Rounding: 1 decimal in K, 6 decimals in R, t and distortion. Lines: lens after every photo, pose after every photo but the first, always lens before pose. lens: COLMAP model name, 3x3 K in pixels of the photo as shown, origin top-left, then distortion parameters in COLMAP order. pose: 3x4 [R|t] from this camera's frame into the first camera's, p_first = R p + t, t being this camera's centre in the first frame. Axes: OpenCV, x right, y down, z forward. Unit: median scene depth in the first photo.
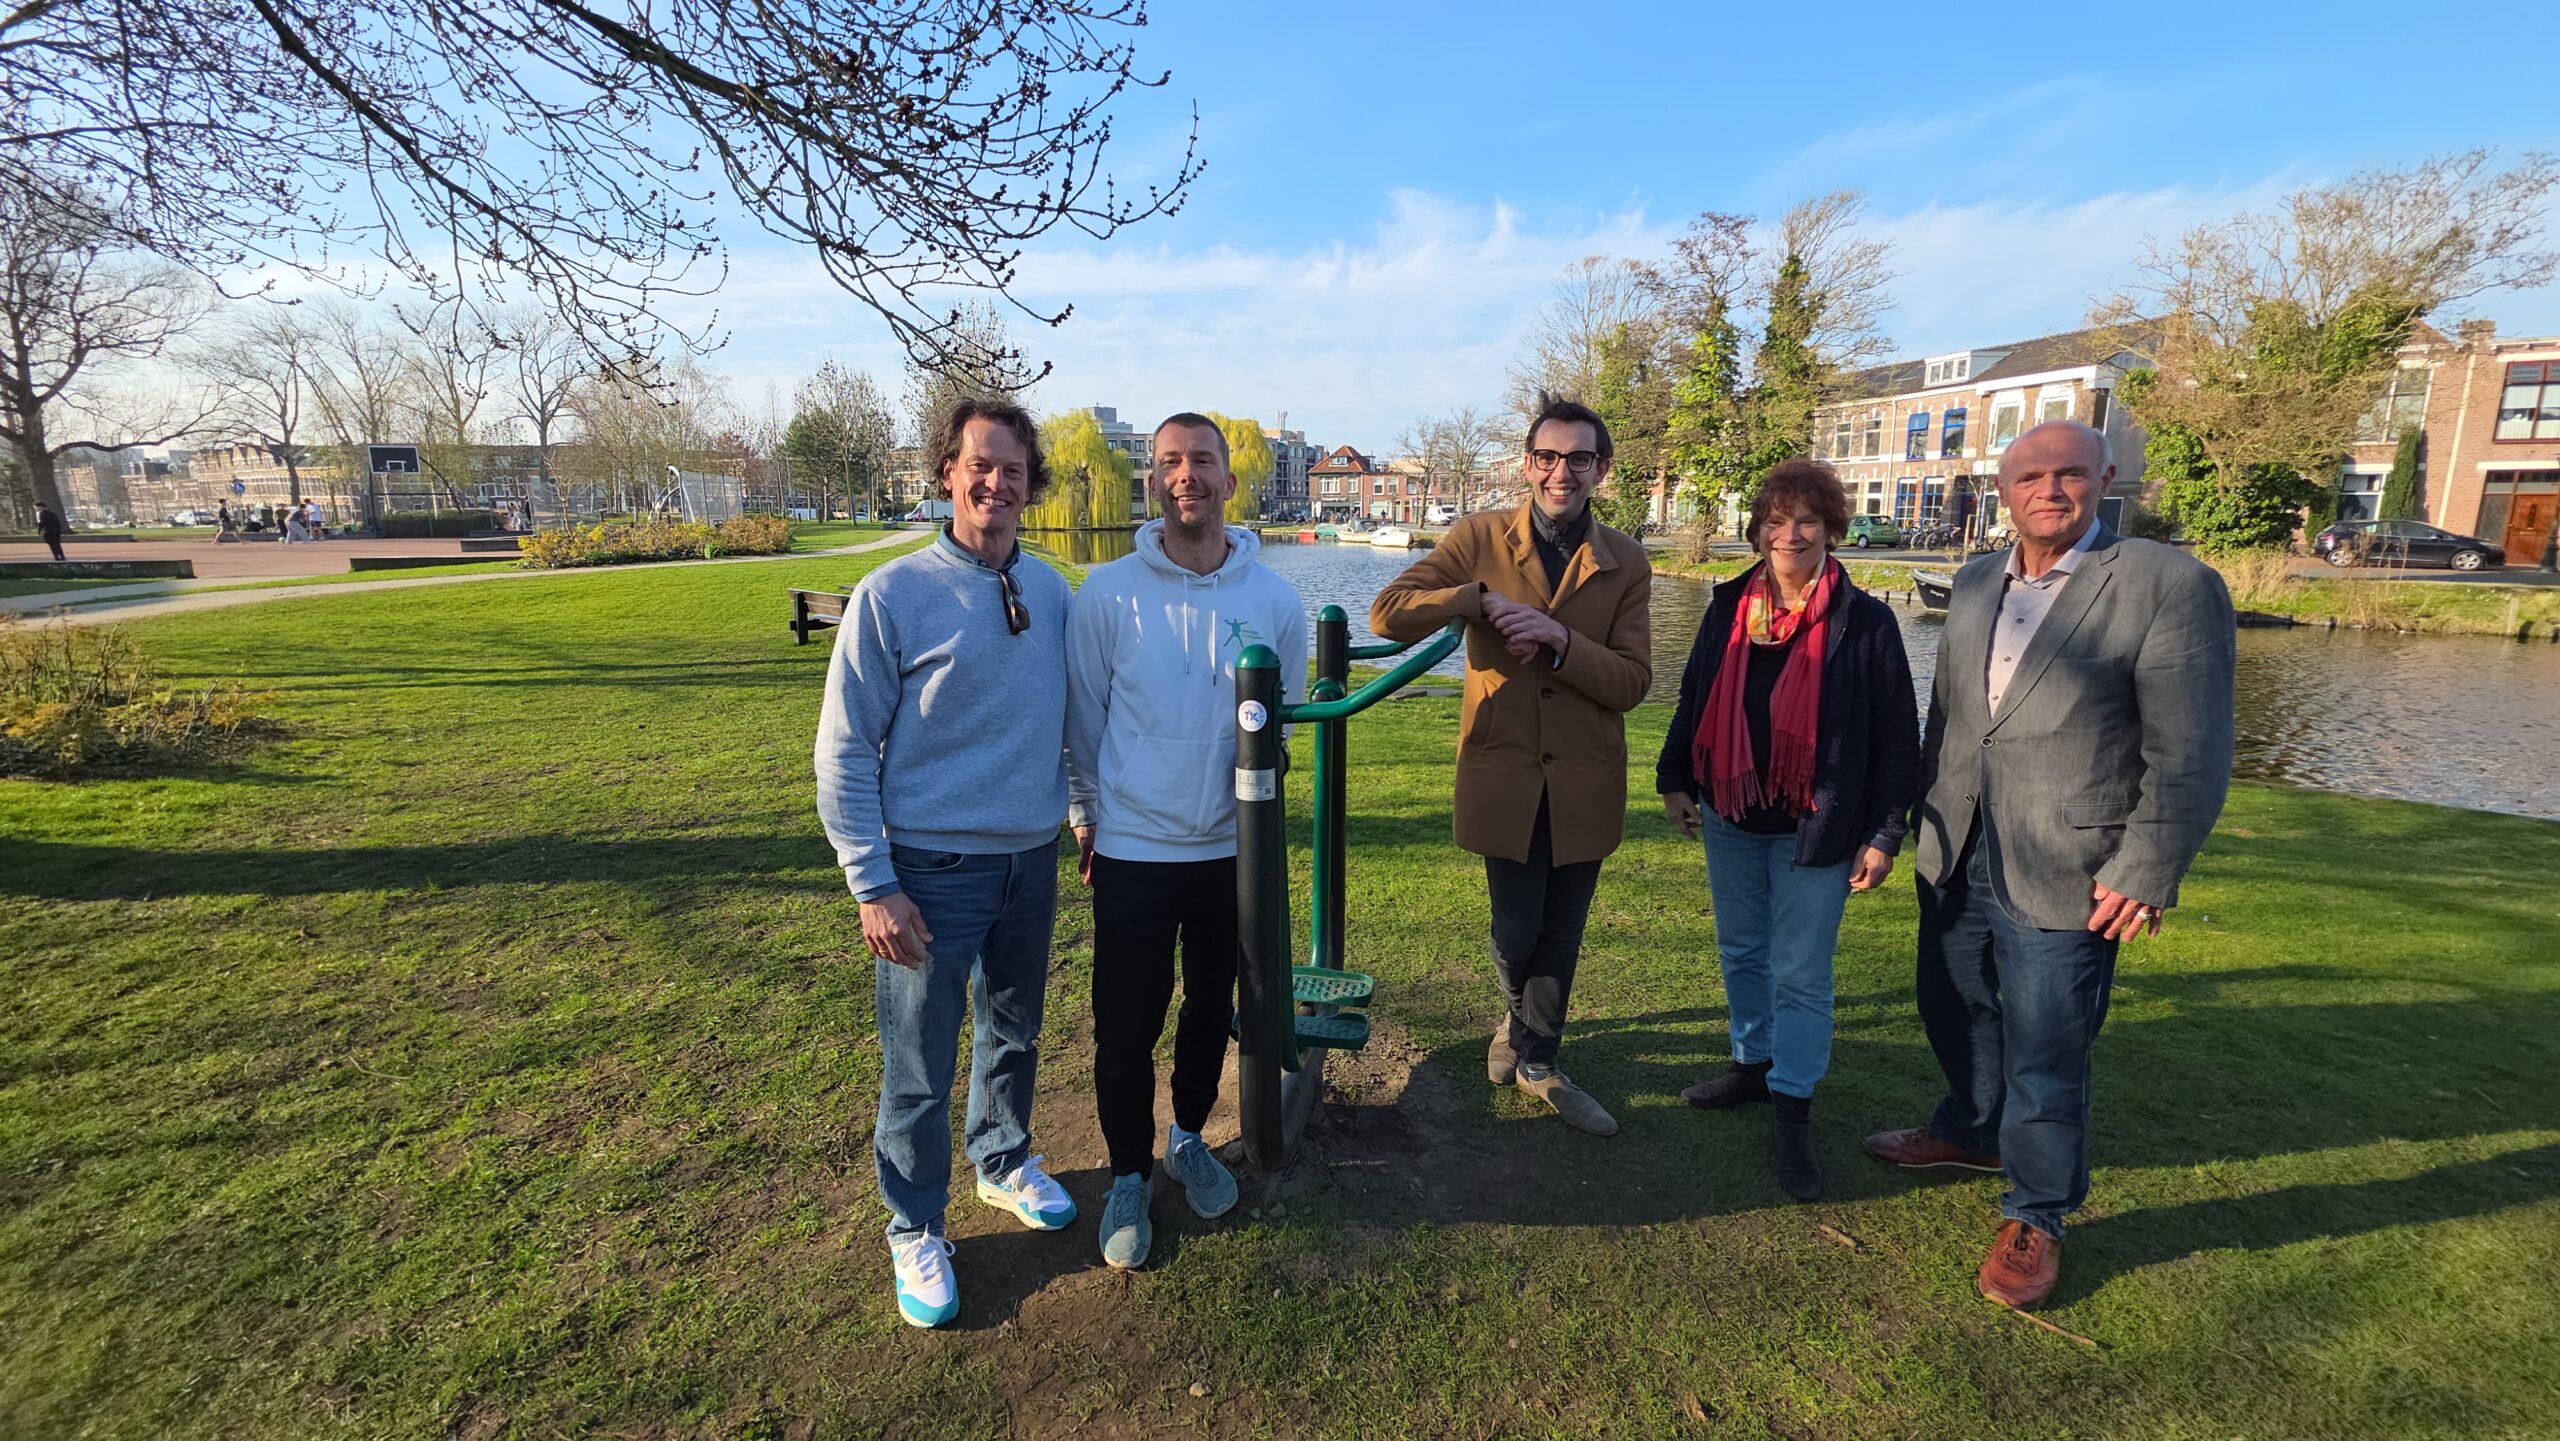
lens RADIAL K [[1009.8, 0, 1290.7], [0, 1009.8, 690.0], [0, 0, 1]] dist [0.012327, -0.007387]
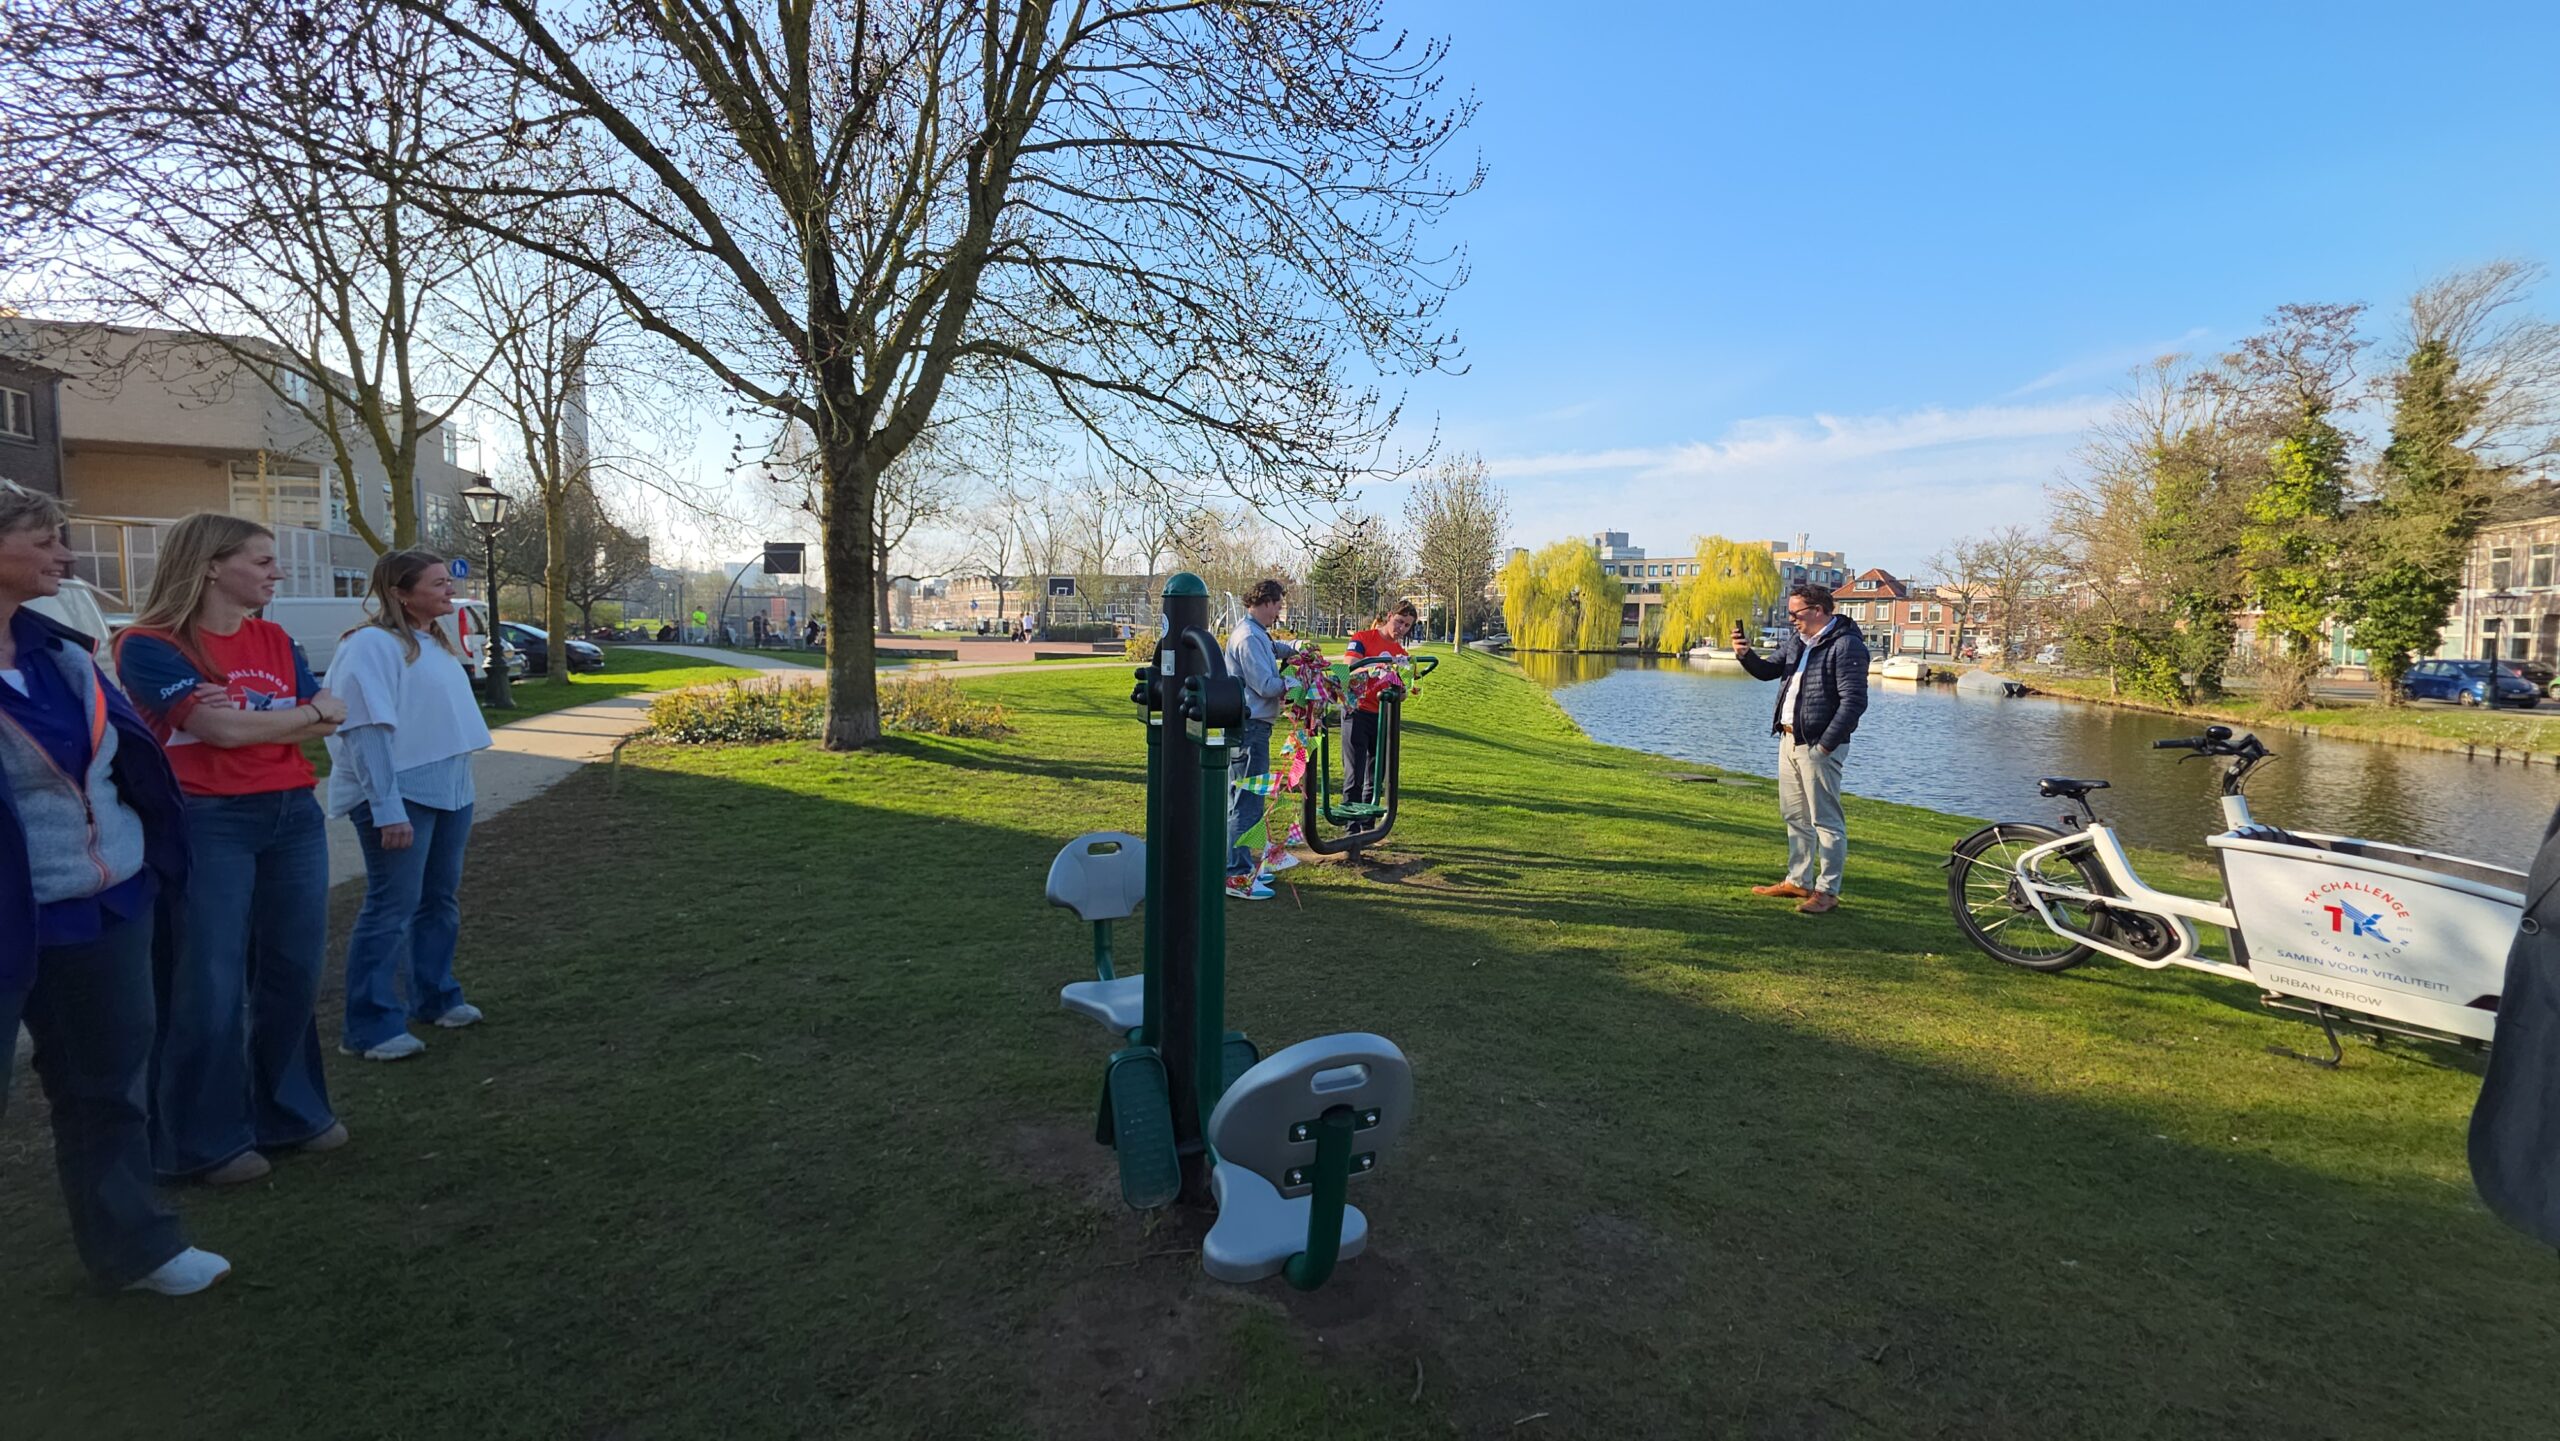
lens RADIAL K [[1009.8, 0, 1291.9], [0, 1009.8, 692.5], [0, 0, 1]] dist [0.012327, -0.007387]
pose [[0.885049, 0.048498, -0.462964, 0.068238], [-0.102383, 0.990485, -0.091968, 0.017814], [0.454098, 0.128796, 0.881593, -0.088161]]
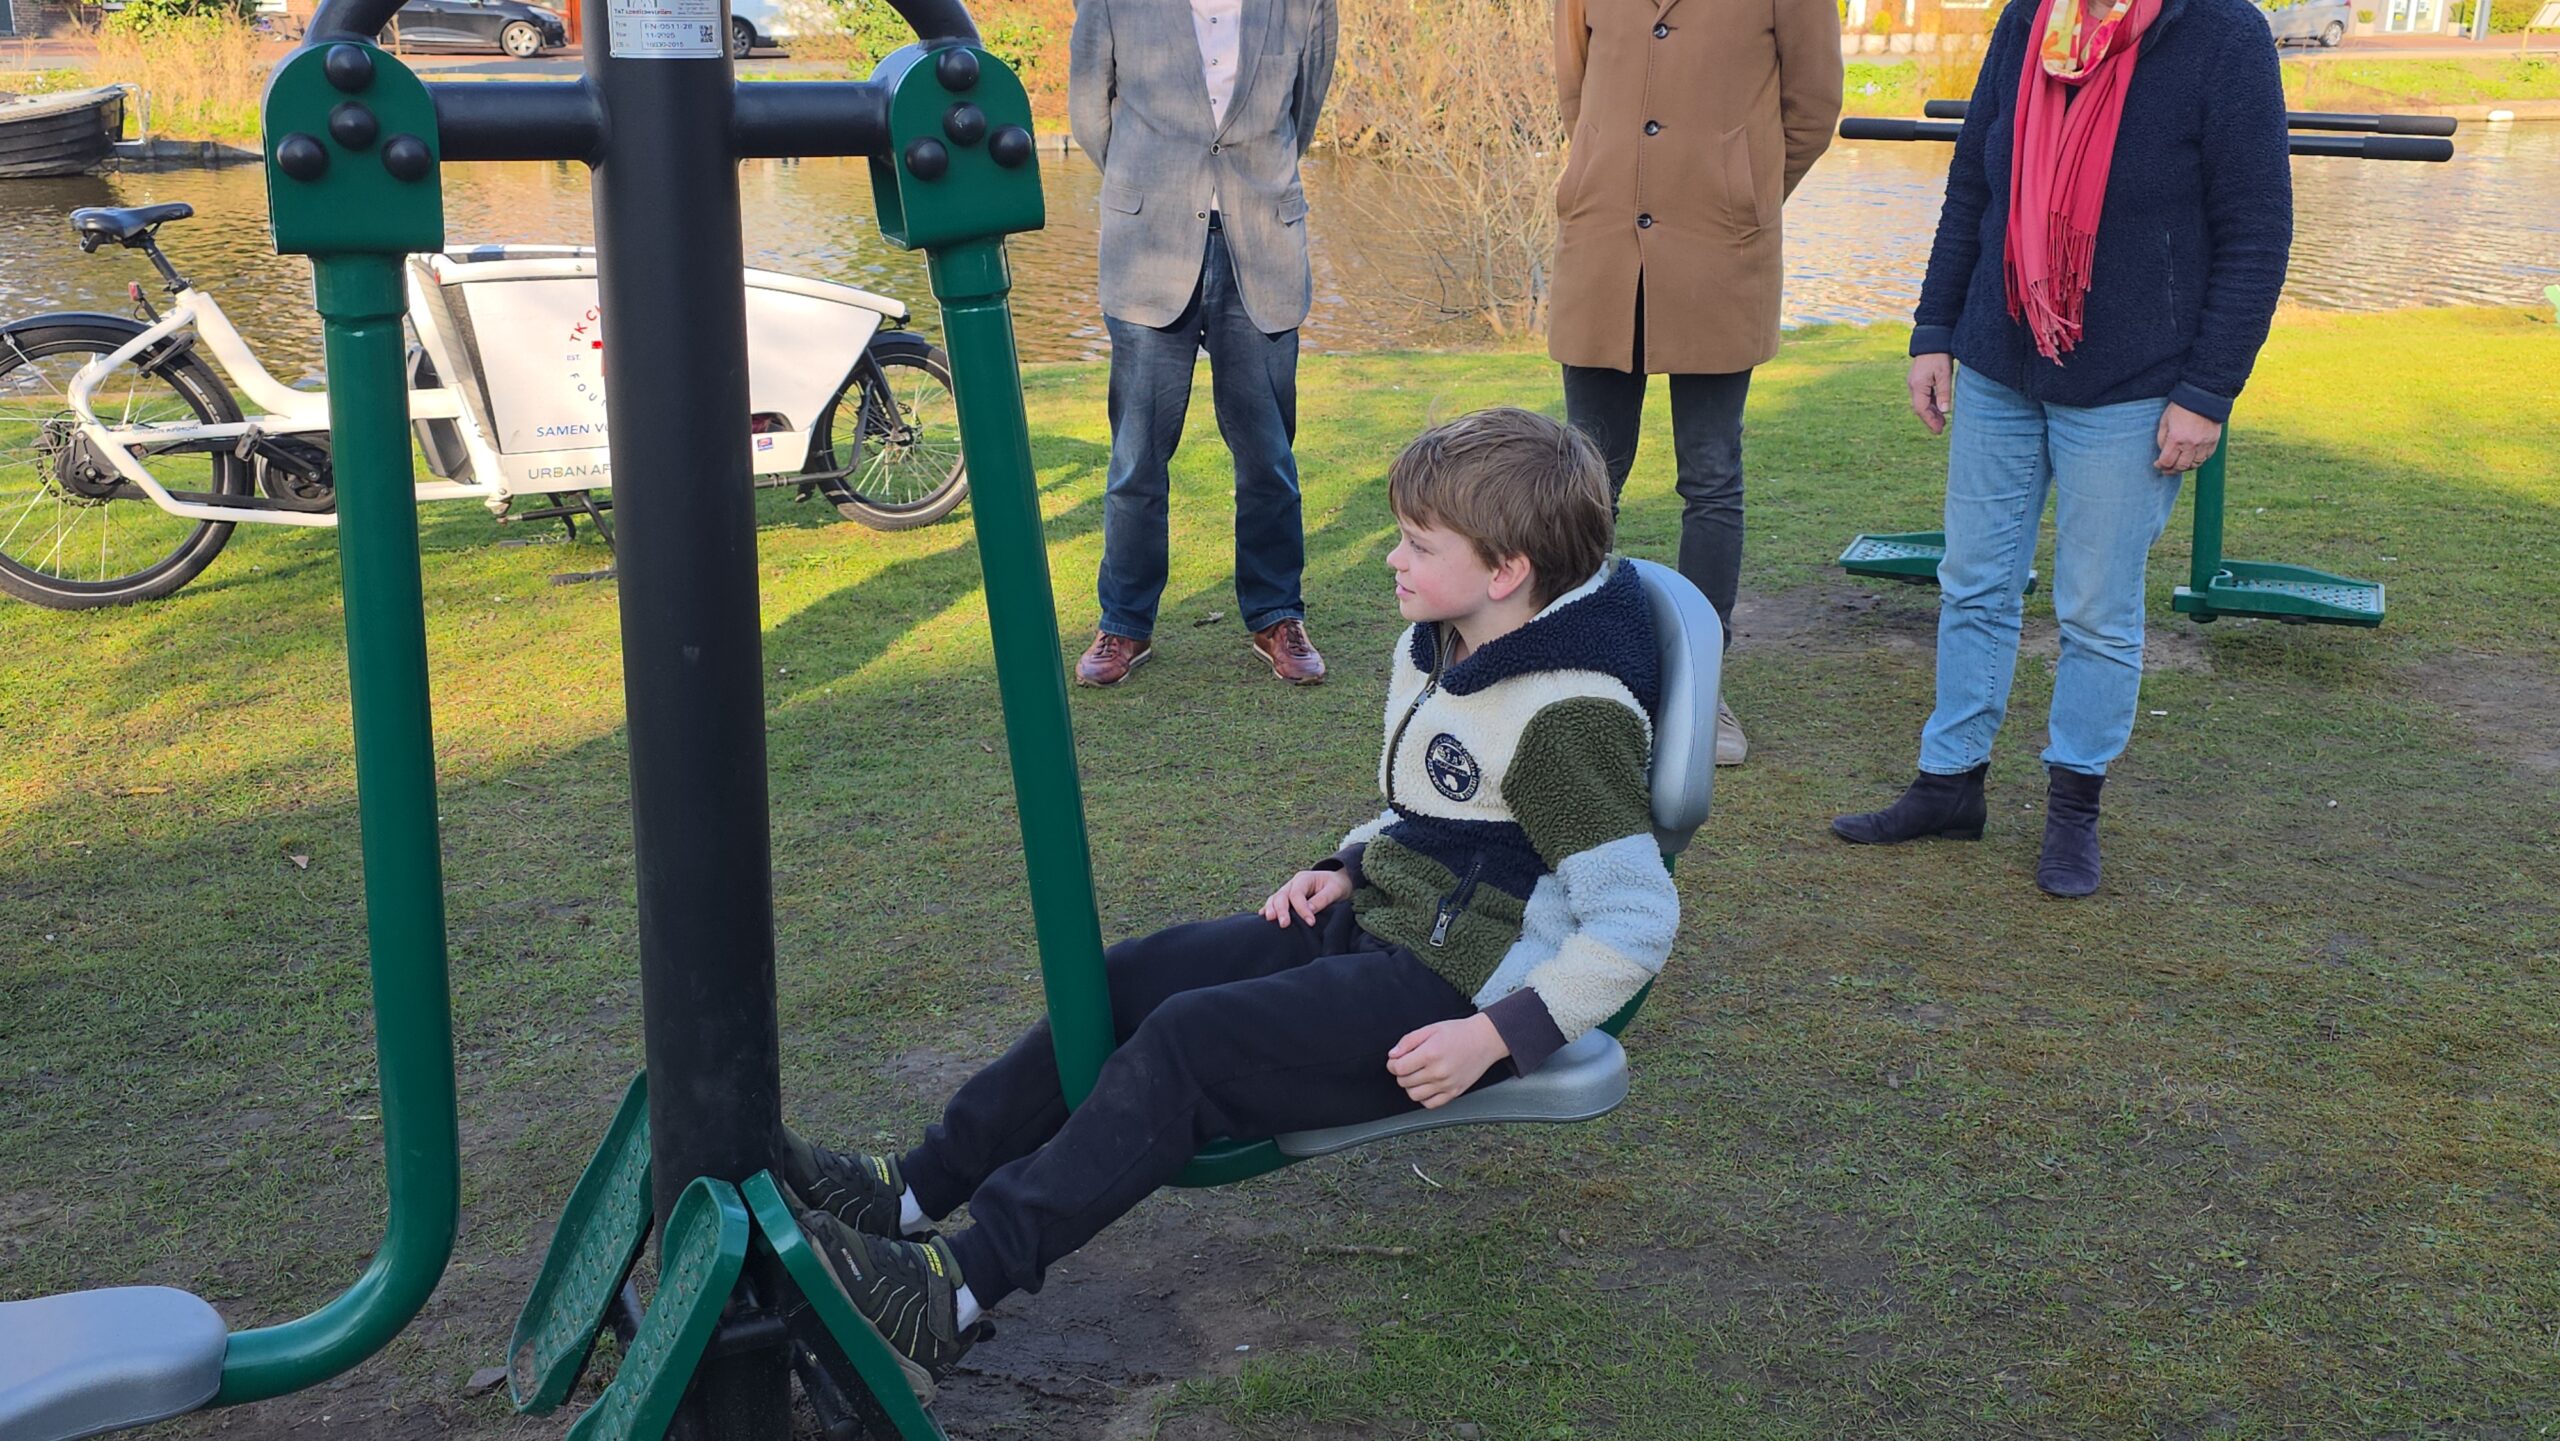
lens RADIAL K [[2520.0, 0, 1264.3], [0, 2520.0, 721.4], [0, 0, 1]] dist [0.041671, 0.000000]
pose [[0.459464, -0.244589, 0.853856, -0.008633], [0.140259, 0.969254, 0.202172, 0.015883], [-0.877052, 0.026870, 0.479643, -0.070258]]
